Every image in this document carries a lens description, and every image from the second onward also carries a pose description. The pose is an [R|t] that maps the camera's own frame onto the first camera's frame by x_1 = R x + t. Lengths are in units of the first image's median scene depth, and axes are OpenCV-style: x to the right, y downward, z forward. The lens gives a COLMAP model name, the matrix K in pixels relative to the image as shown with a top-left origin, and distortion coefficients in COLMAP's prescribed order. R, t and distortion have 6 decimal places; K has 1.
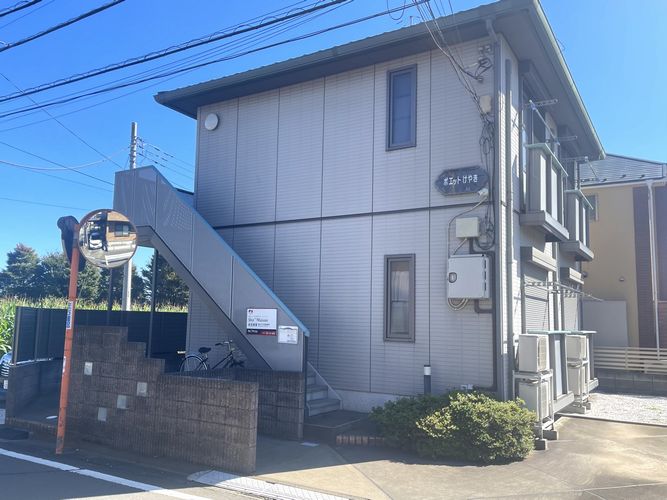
lens RADIAL K [[565.9, 0, 333.9], [0, 565.9, 251.7], [0, 0, 1]] dist [0.007985, 0.000570]
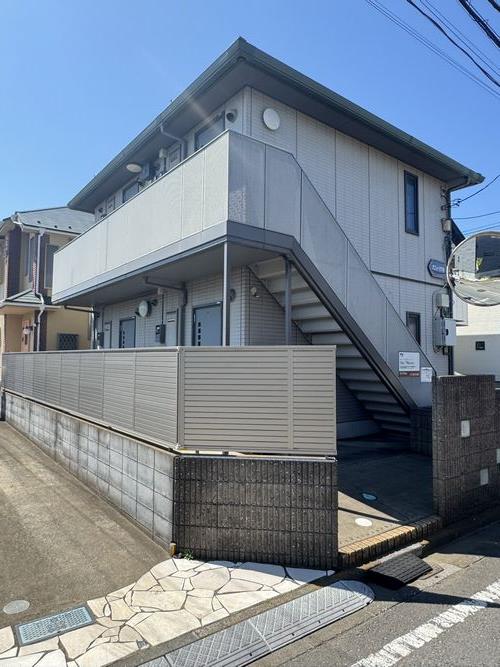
lens RADIAL K [[444.7, 0, 250.4], [0, 444.7, 333.1], [0, 0, 1]] dist [-0.045271, -0.001244]
pose [[0.363728, 0.041290, 0.930590, -1.028682], [-0.117498, 0.993071, 0.001863, 0.099566], [-0.924065, -0.110020, 0.366059, 0.986099]]
